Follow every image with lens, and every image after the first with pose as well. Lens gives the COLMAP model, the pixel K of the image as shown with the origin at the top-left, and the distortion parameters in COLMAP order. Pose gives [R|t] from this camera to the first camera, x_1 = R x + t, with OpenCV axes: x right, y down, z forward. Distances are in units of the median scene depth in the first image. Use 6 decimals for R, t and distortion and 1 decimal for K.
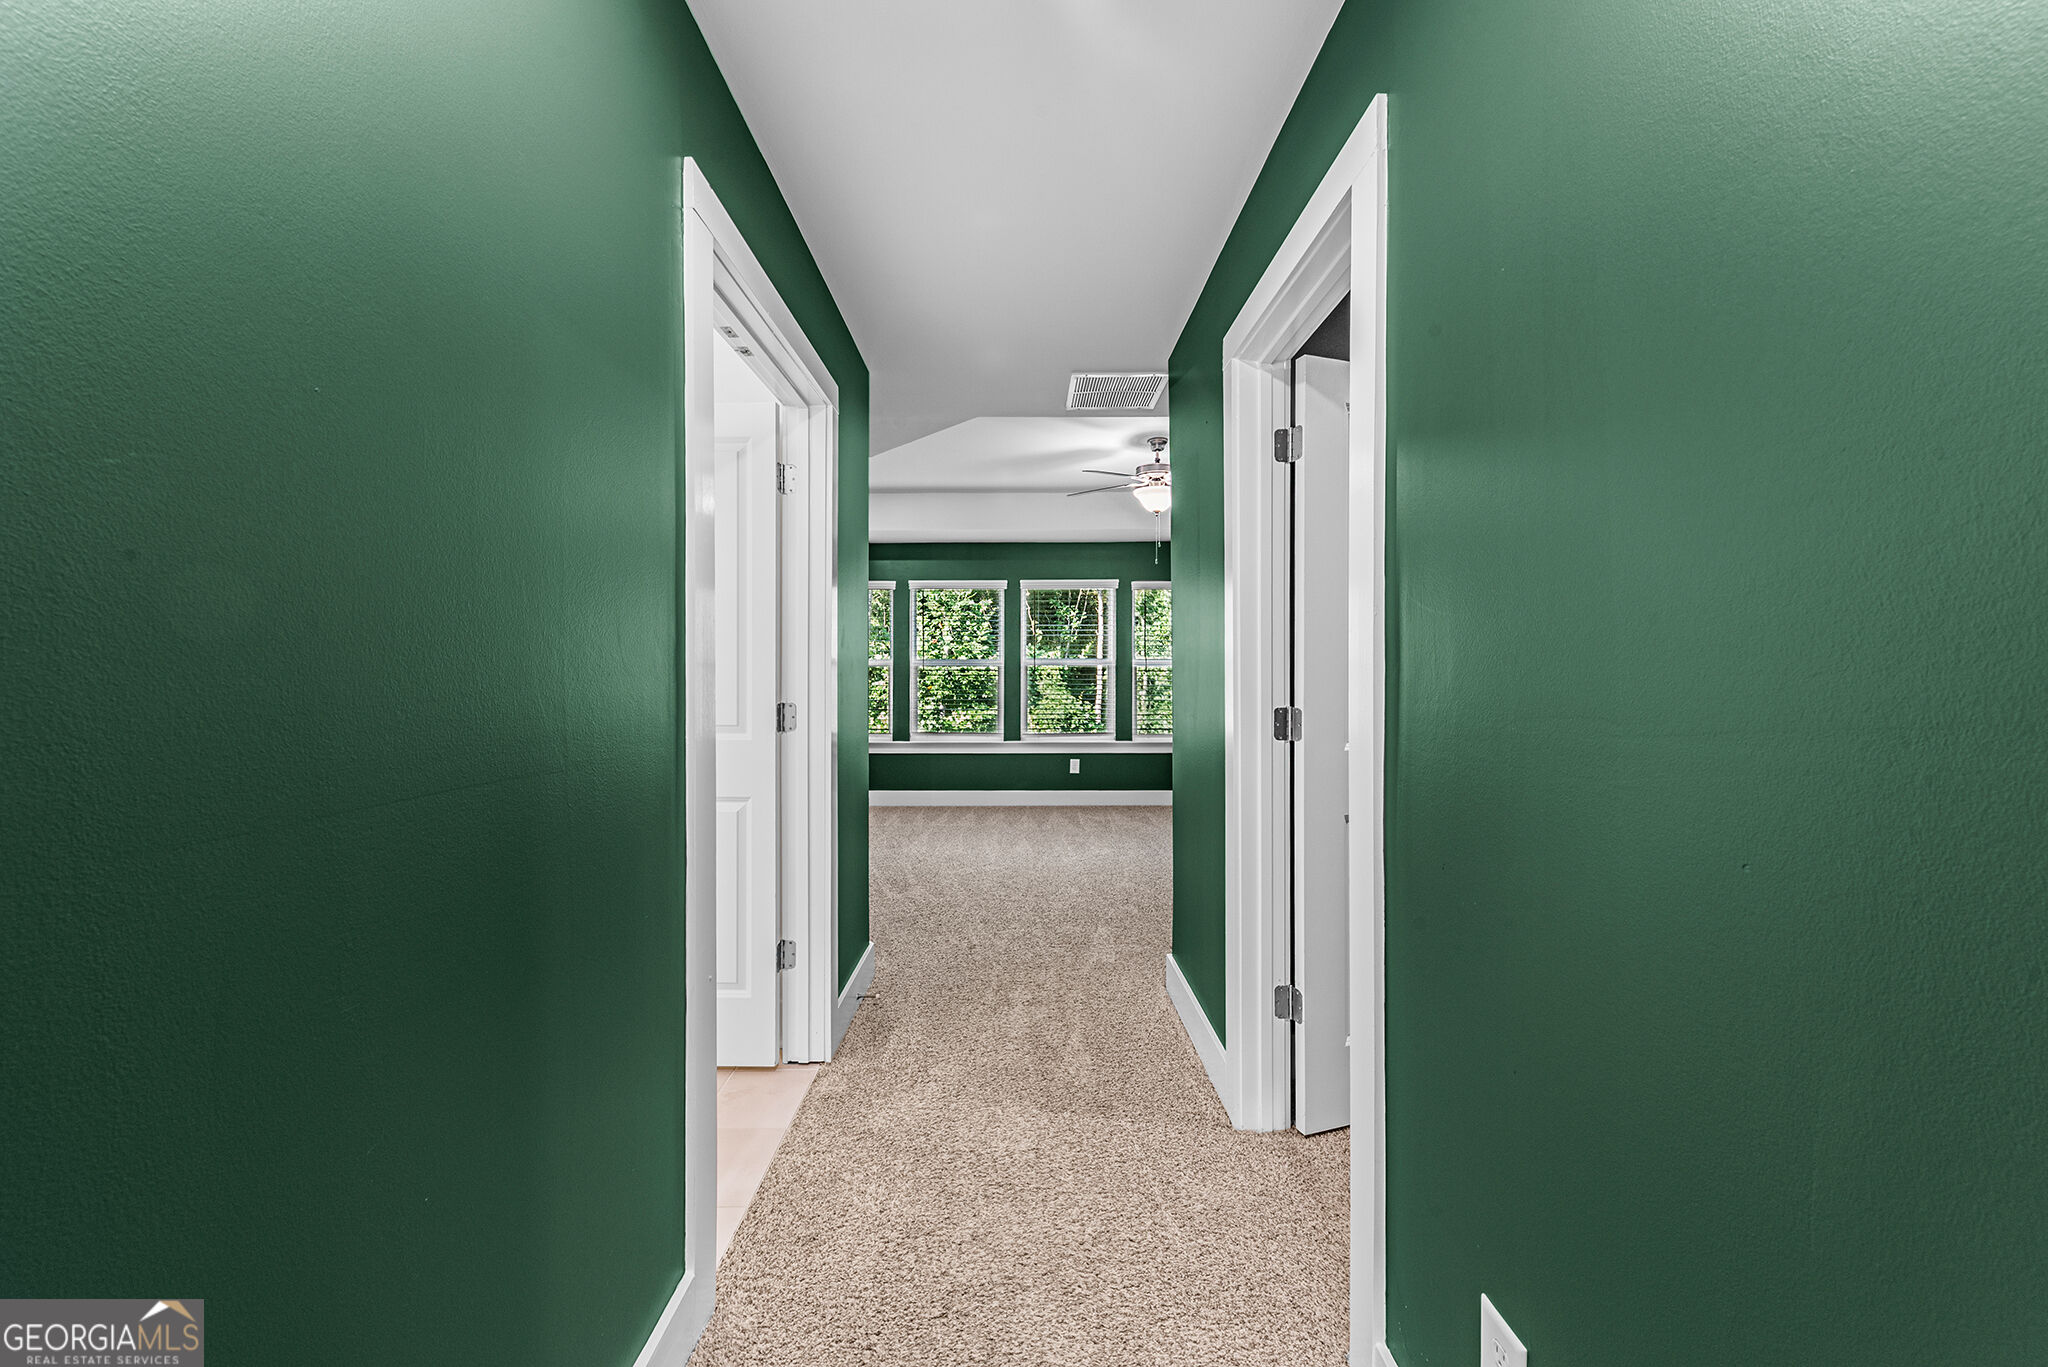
lens RADIAL K [[752.7, 0, 1024.0], [0, 752.7, 683.5], [0, 0, 1]] dist [-0.000756, -0.000044]
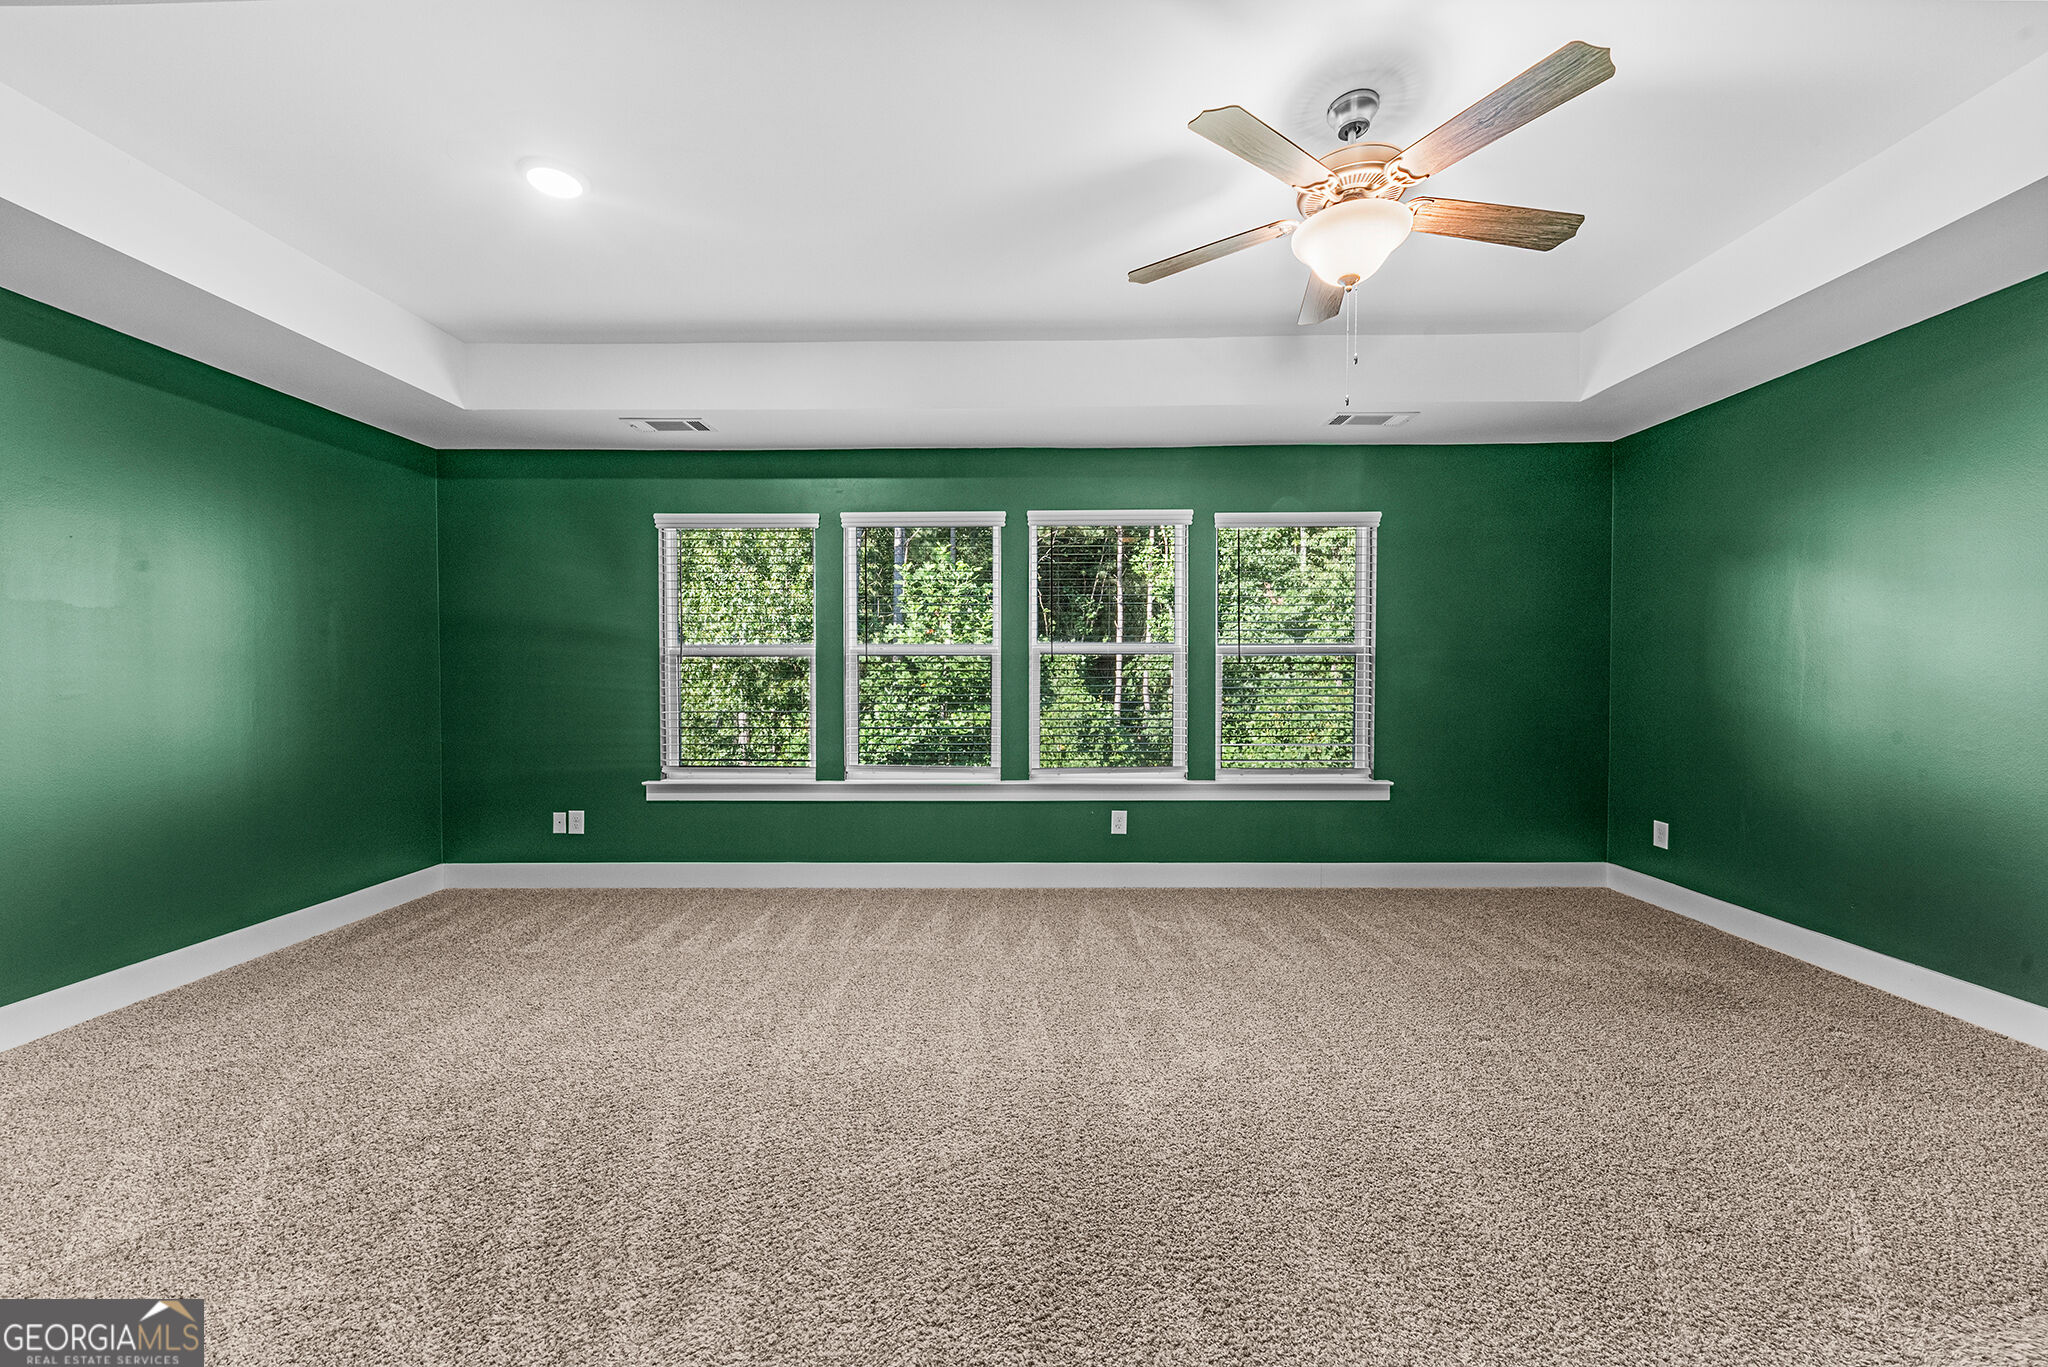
lens RADIAL K [[752.7, 0, 1024.0], [0, 752.7, 683.5], [0, 0, 1]] dist [-0.000756, -0.000044]
pose [[0.999897, -0.001510, -0.014241, 0.000384], [0.001591, 0.999983, 0.005660, -0.003541], [0.014232, -0.005682, 0.999883, 0.346821]]
